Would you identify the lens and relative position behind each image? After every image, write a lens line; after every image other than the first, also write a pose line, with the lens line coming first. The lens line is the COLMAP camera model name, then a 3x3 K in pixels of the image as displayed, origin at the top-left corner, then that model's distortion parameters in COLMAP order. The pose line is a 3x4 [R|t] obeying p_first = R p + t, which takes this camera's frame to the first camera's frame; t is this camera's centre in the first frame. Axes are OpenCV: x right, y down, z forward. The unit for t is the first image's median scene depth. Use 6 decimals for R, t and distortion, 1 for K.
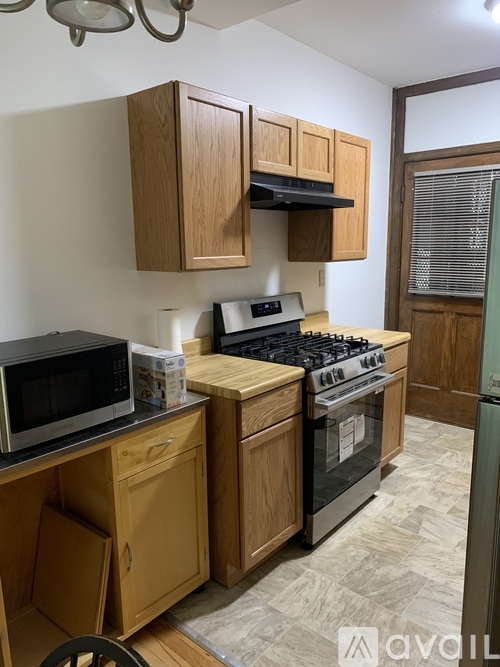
lens RADIAL K [[509.8, 0, 239.3], [0, 509.8, 331.7], [0, 0, 1]] dist [0.007051, 0.006108]
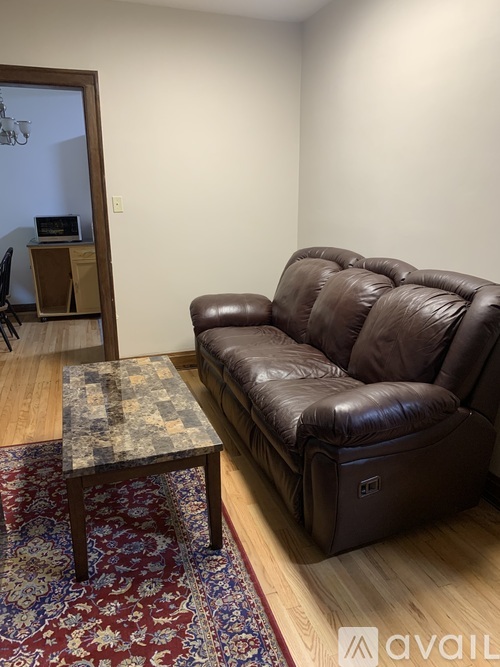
lens RADIAL K [[509.8, 0, 239.3], [0, 509.8, 331.7], [0, 0, 1]] dist [0.007051, 0.006108]
pose [[0.850397, 0.143619, -0.506161, 2.208658], [-0.094908, 0.988115, 0.120914, 0.233518], [0.517511, -0.054786, 0.853921, -1.159574]]
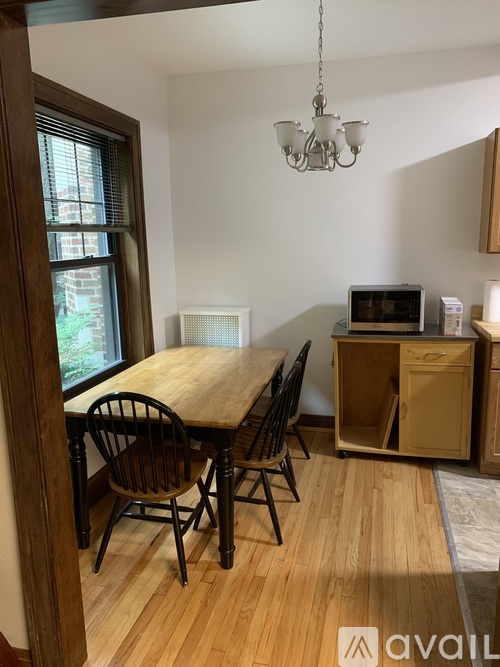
lens RADIAL K [[509.8, 0, 239.3], [0, 509.8, 331.7], [0, 0, 1]] dist [0.007051, 0.006108]
pose [[0.427319, 0.165505, -0.888823, 1.059456], [-0.143927, 0.983017, 0.113849, 0.046469], [0.892571, 0.079276, 0.443883, -0.340868]]
